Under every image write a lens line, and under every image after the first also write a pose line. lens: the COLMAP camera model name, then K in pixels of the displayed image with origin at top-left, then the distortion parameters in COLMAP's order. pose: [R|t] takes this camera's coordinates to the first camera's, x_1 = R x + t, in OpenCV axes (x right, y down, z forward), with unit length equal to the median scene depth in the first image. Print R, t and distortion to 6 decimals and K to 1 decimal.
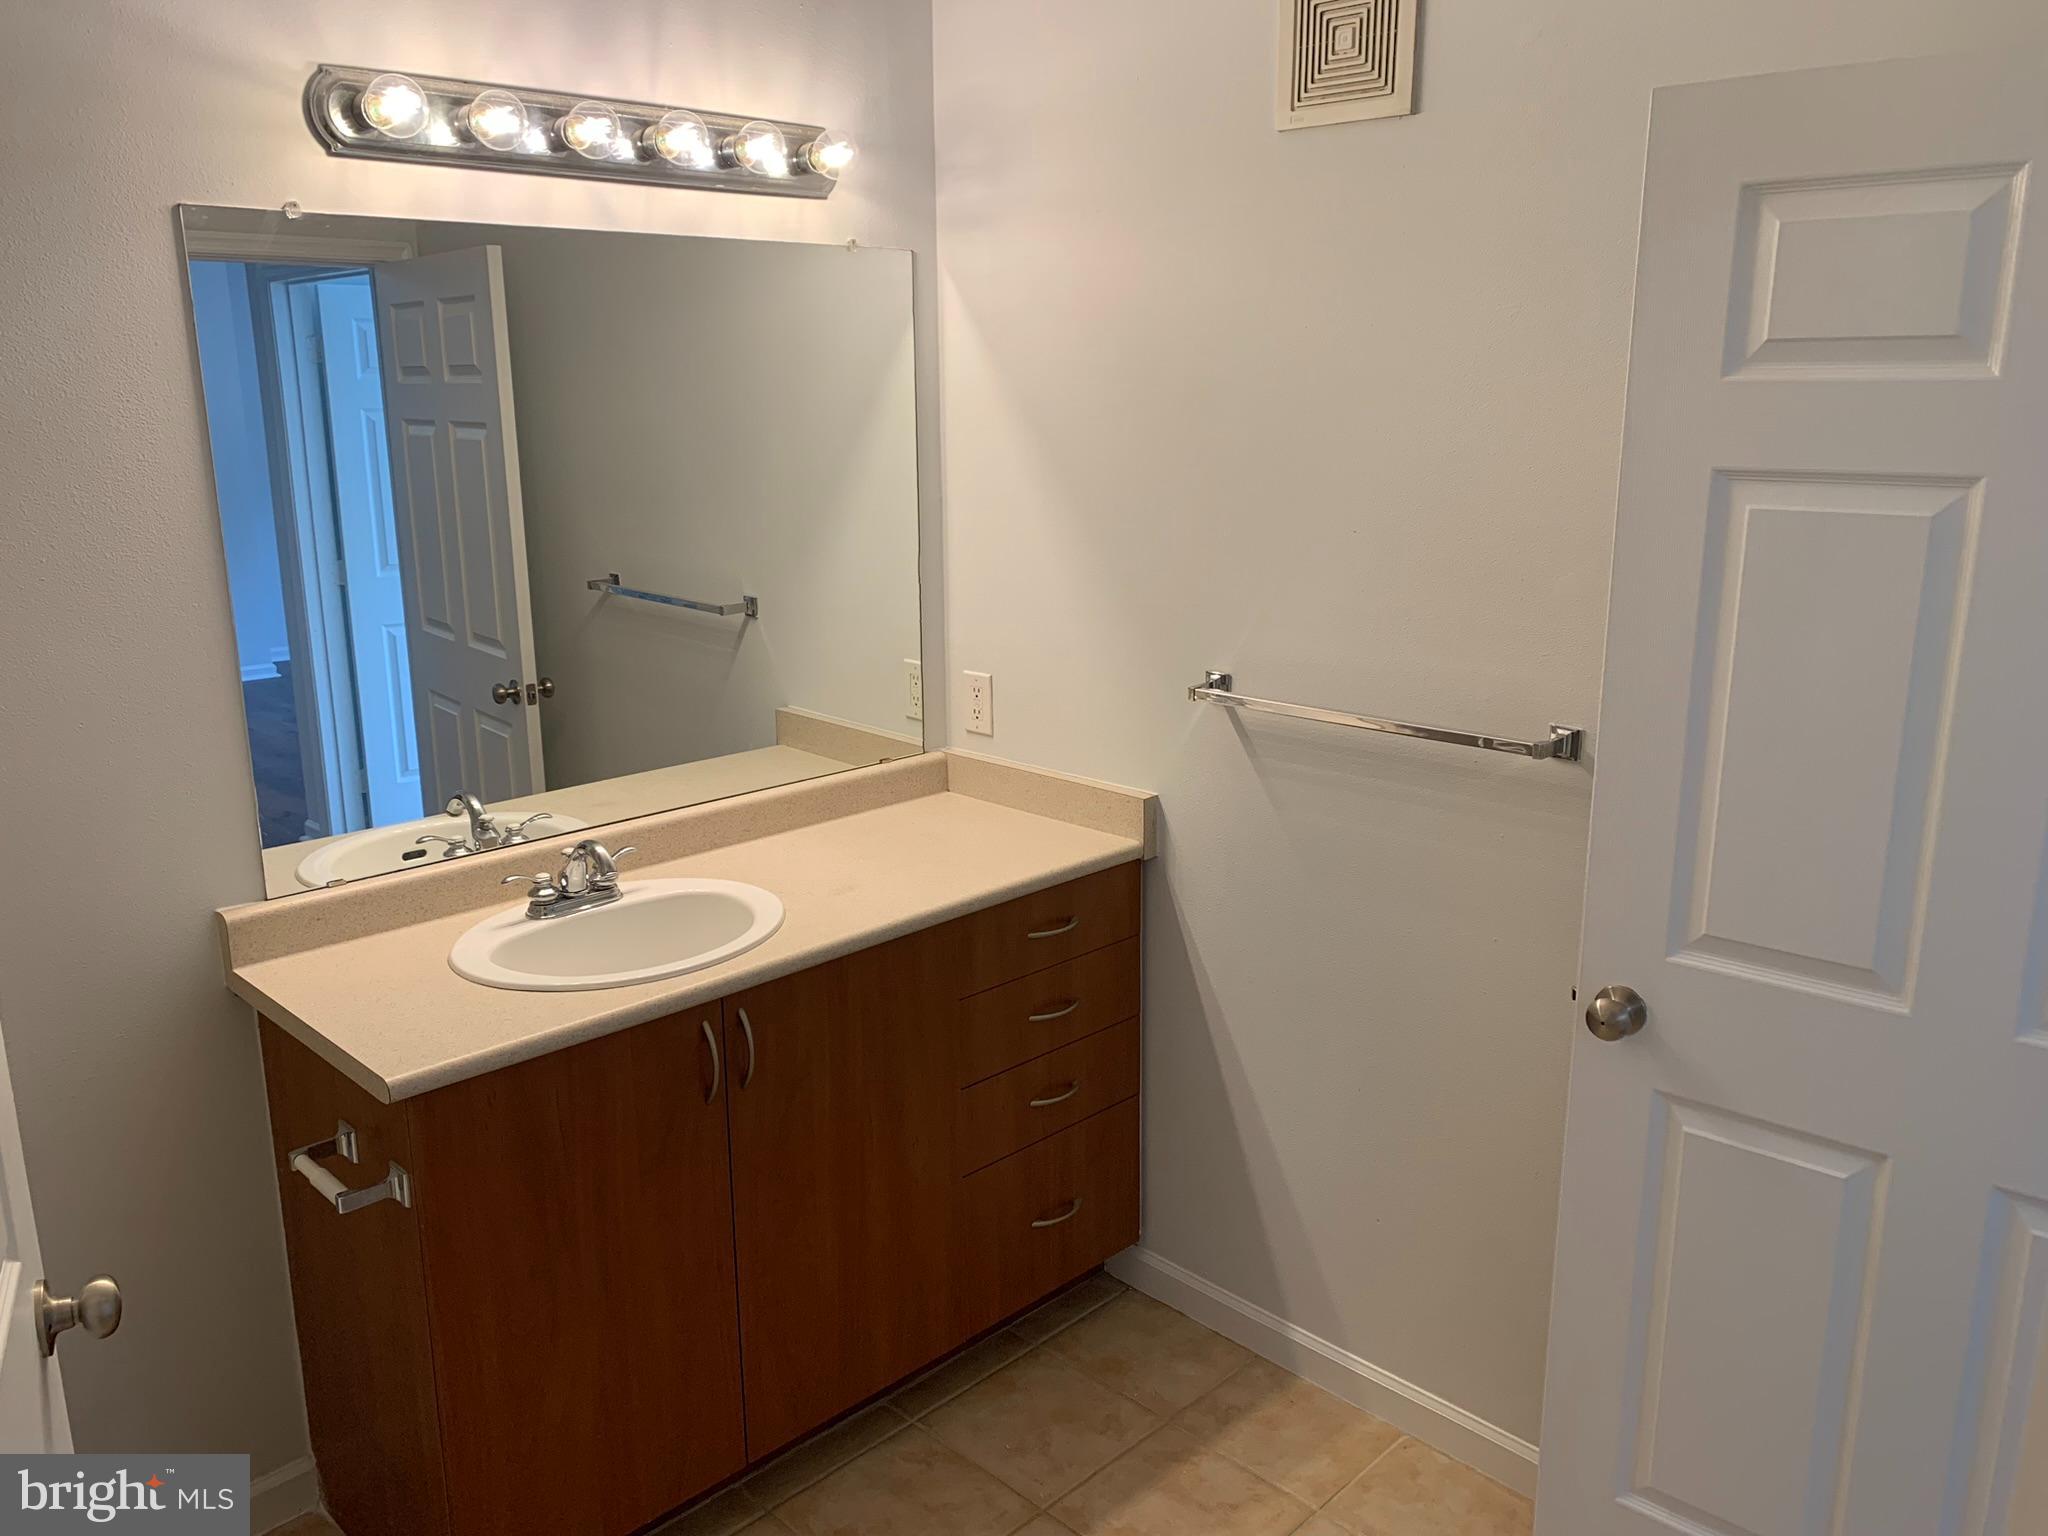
lens RADIAL K [[1568.9, 0, 1023.6], [0, 1568.9, 761.5], [0, 0, 1]] dist [0.049900, -0.055004]
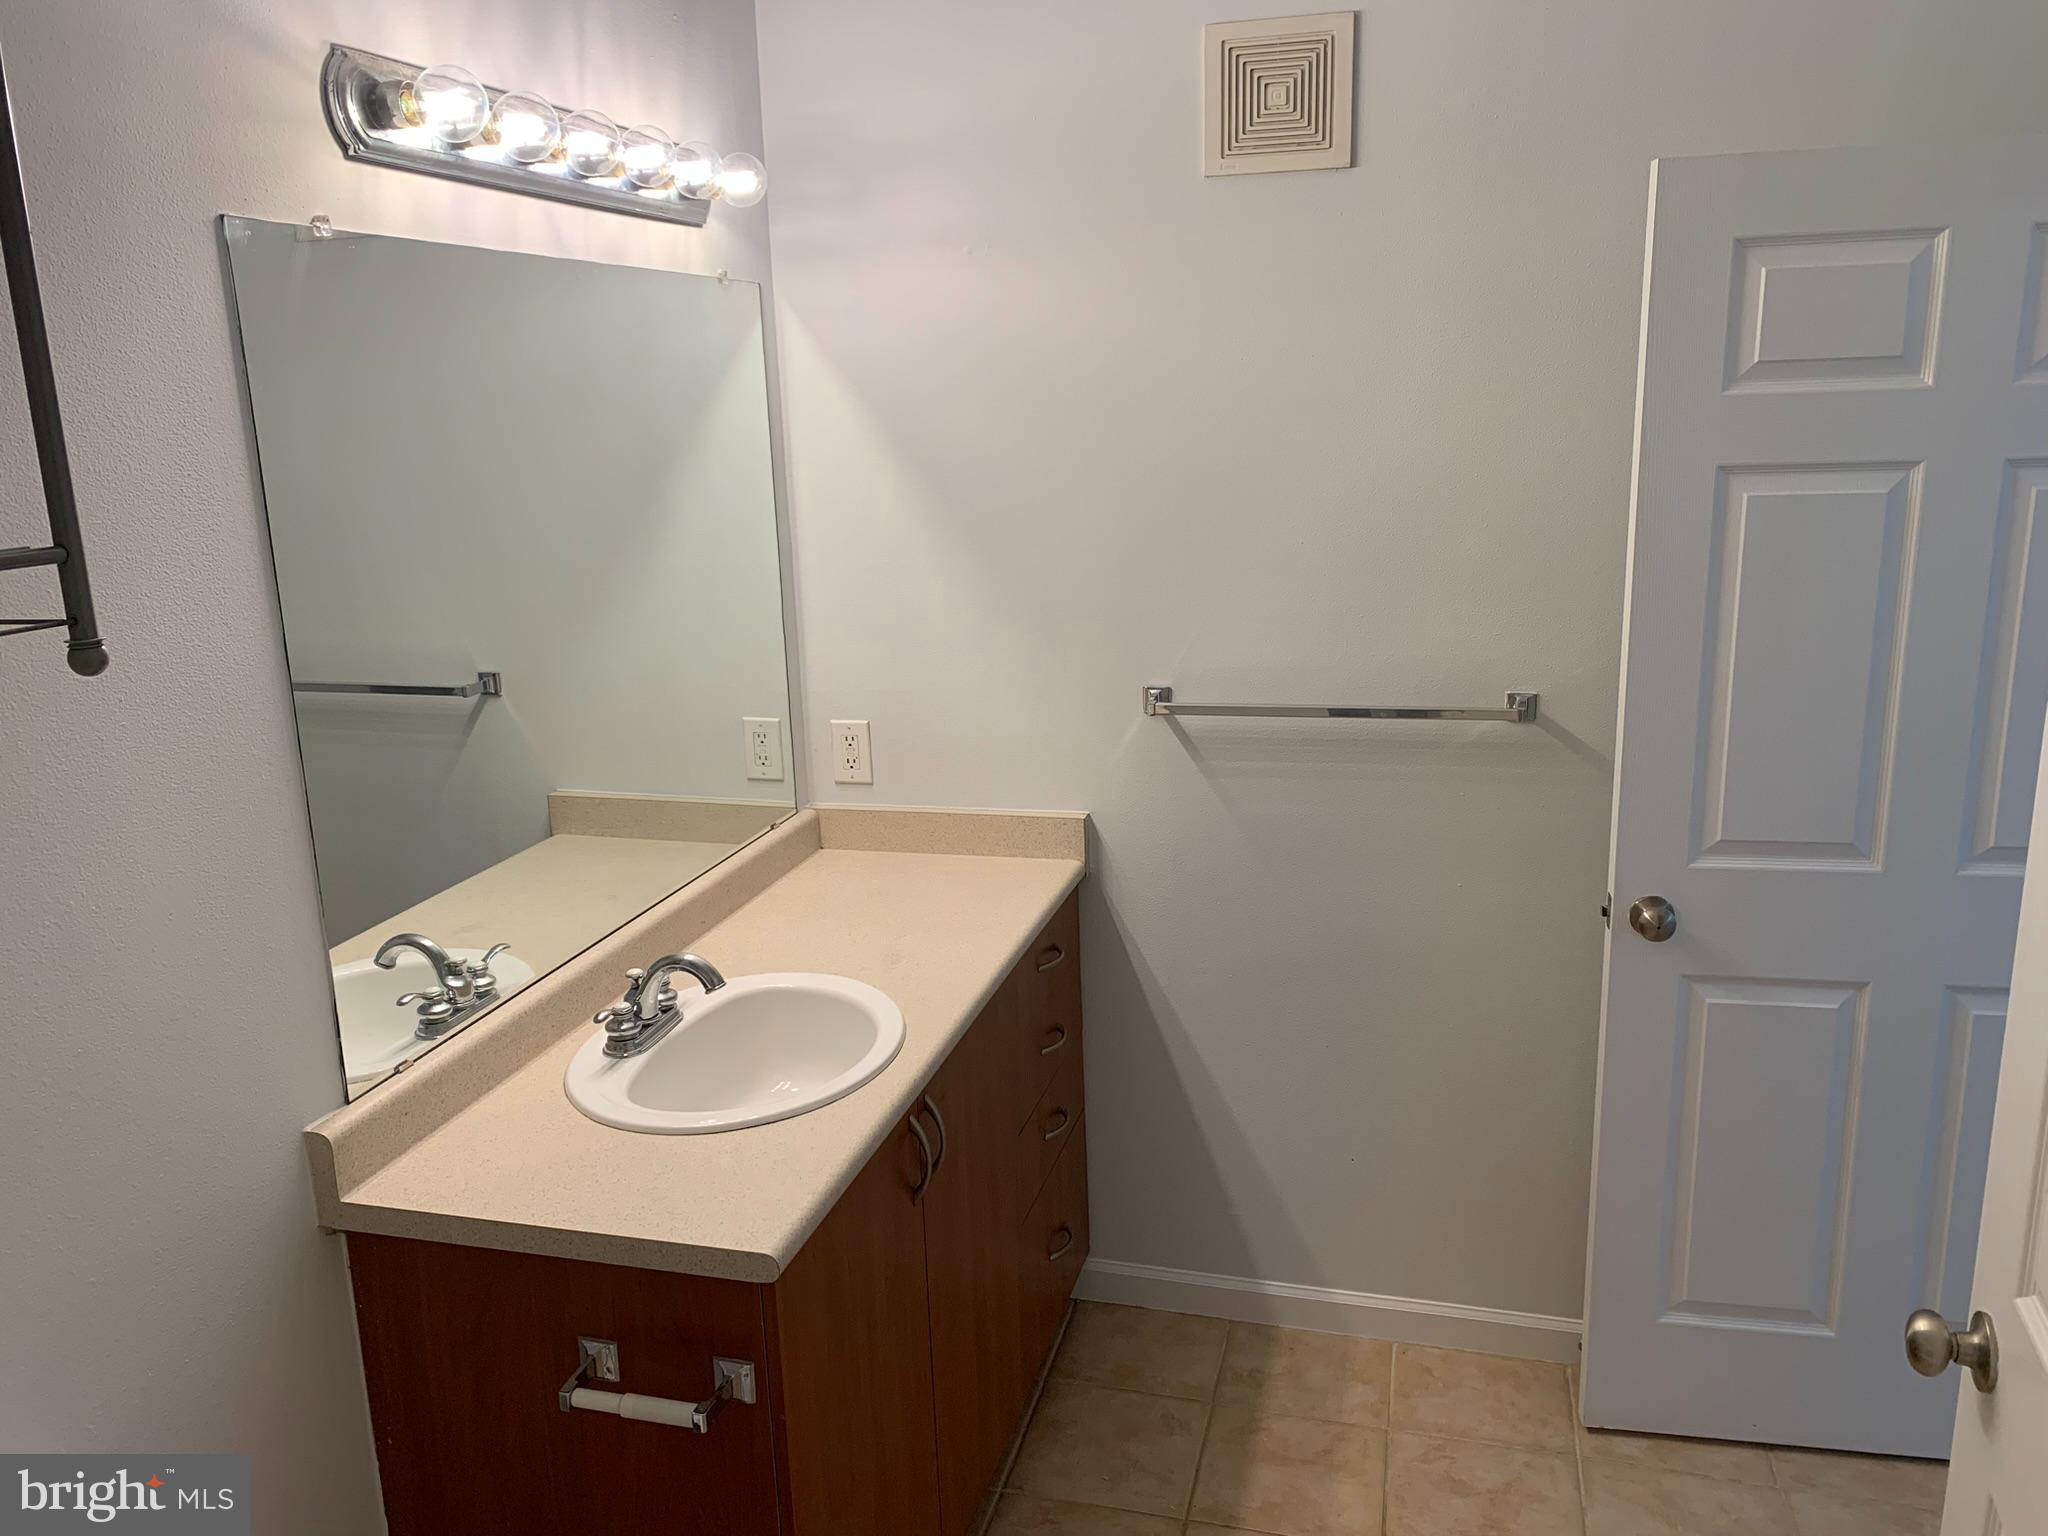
lens RADIAL K [[1568.9, 0, 1004.9], [0, 1568.9, 772.8], [0, 0, 1]] dist [0.049900, -0.055004]
pose [[0.867676, -0.138072, 0.477571, -0.552523], [0.144206, 0.989256, 0.024007, -0.046283], [-0.475755, 0.048038, 0.878265, 0.151068]]
